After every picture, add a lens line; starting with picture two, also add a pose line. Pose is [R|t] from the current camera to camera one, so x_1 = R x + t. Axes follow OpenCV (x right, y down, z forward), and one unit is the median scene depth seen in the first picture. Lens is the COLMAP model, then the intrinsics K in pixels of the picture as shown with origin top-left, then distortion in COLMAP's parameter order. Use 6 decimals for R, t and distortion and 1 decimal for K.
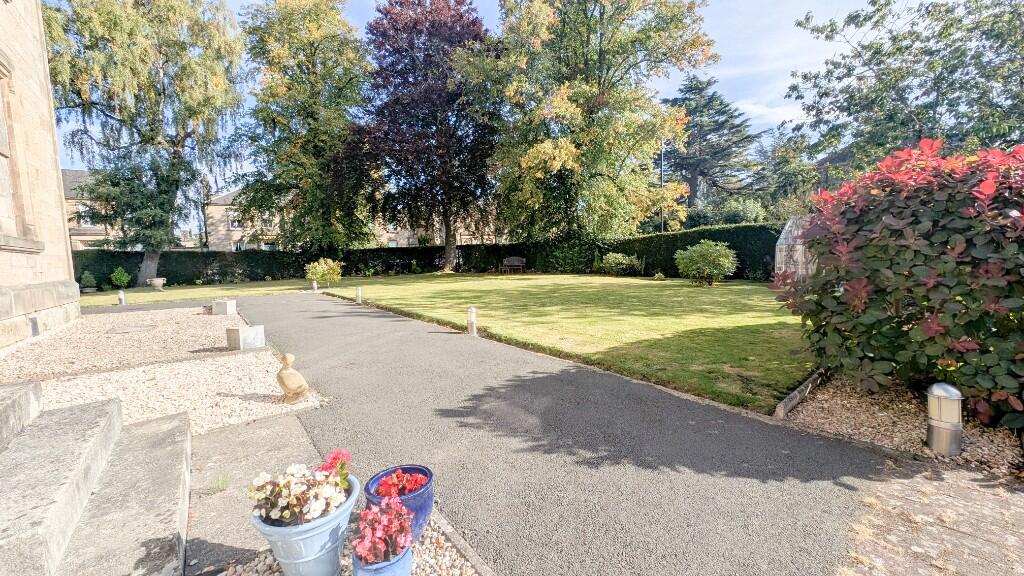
lens RADIAL K [[379.2, 0, 513.5], [0, 379.2, 286.0], [0, 0, 1]] dist [0.001816, -0.000081]
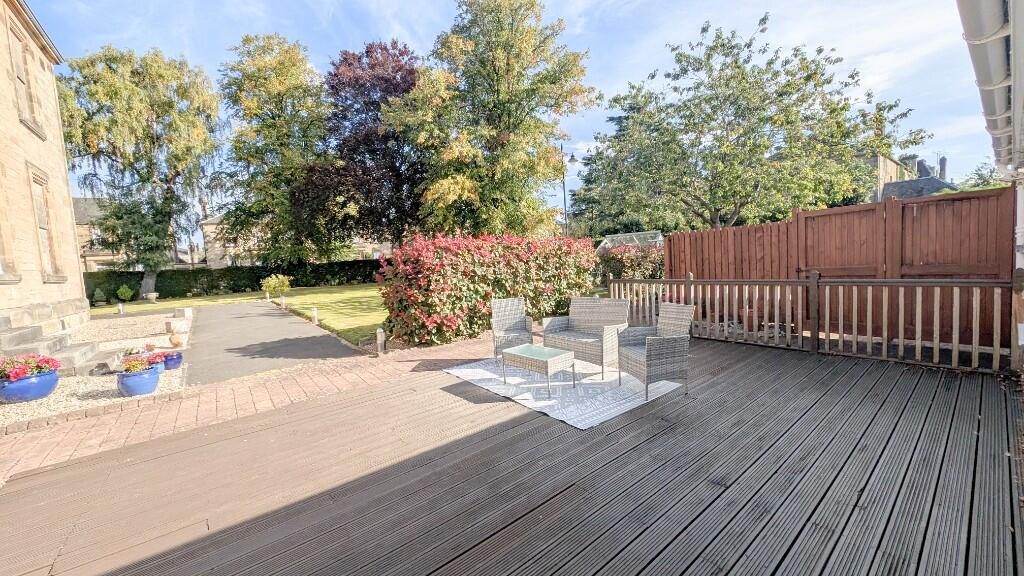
lens RADIAL K [[379.2, 0, 513.5], [0, 379.2, 286.0], [0, 0, 1]] dist [0.001816, -0.000081]
pose [[0.999451, -0.027016, -0.019190, 0.235822], [0.026871, 0.999608, -0.007810, -0.000990], [0.019393, 0.007291, 0.999785, -0.196678]]
